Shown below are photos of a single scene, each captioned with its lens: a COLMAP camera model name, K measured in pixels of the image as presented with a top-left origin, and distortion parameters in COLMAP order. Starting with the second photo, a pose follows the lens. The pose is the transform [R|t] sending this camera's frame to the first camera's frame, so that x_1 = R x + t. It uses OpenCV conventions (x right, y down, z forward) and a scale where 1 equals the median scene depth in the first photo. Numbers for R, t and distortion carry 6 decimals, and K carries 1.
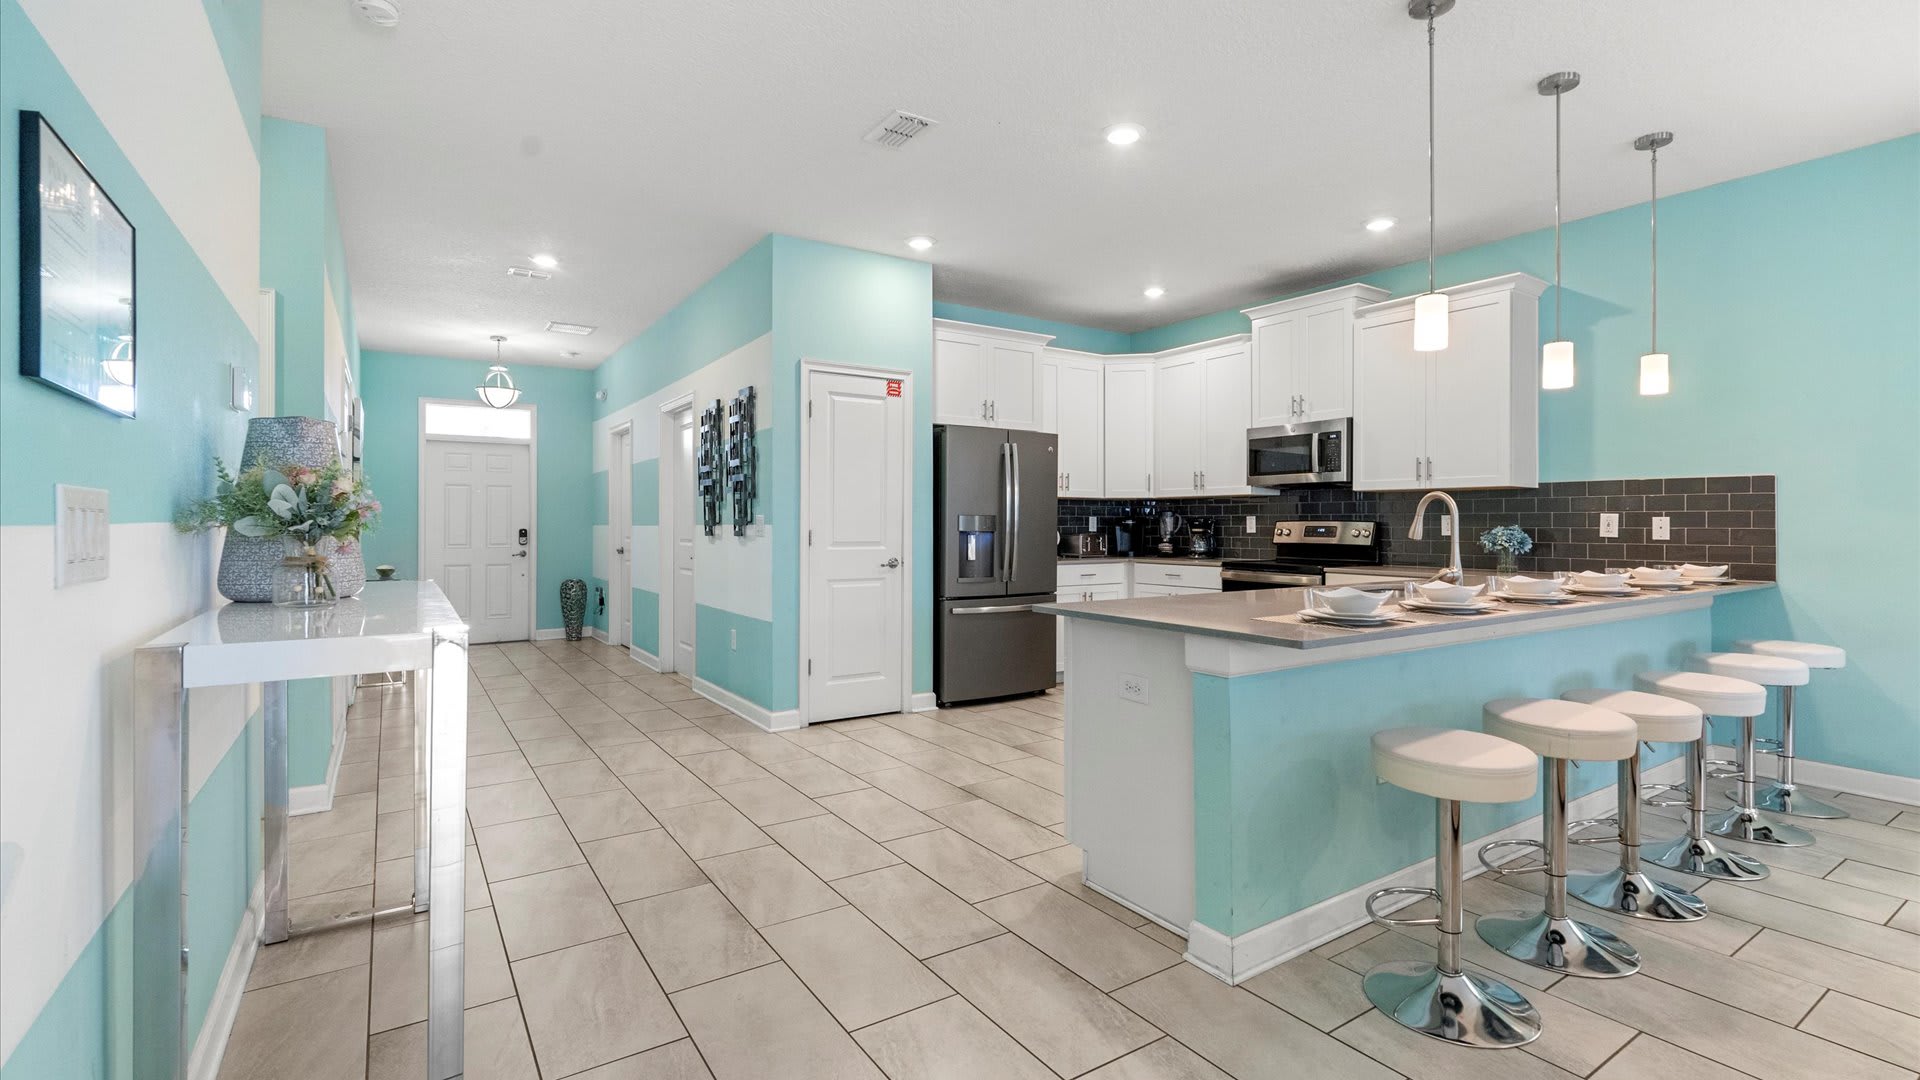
lens RADIAL K [[861.2, 0, 960.6], [0, 861.2, 518.4], [0, 0, 1]] dist [-0.001556, -0.000164]
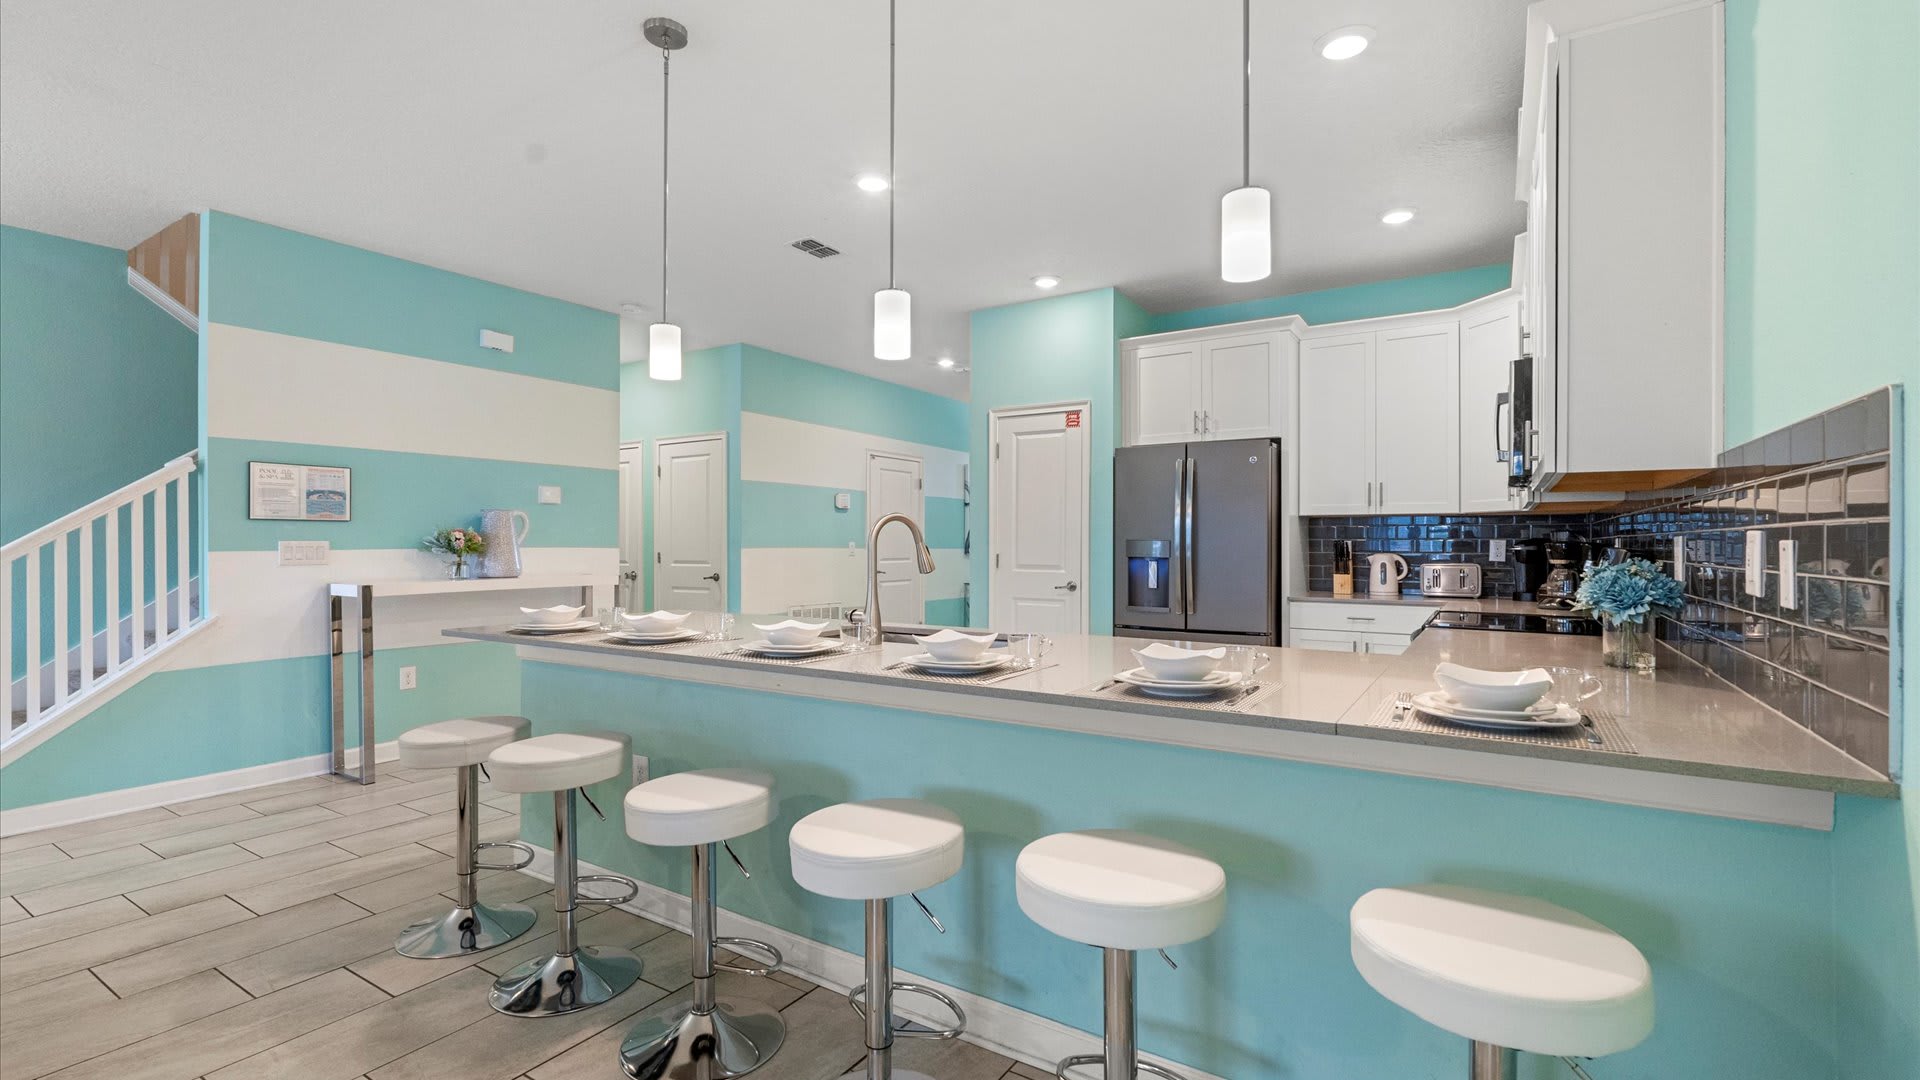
lens RADIAL K [[836.6, 0, 966.5], [0, 836.6, 535.4], [0, 0, 1]] dist [-0.000683, 0.000099]
pose [[0.399670, -0.008269, -0.916622, 0.802208], [0.003969, 0.999966, -0.007290, -0.003084], [0.916650, -0.000724, 0.399690, 0.474050]]
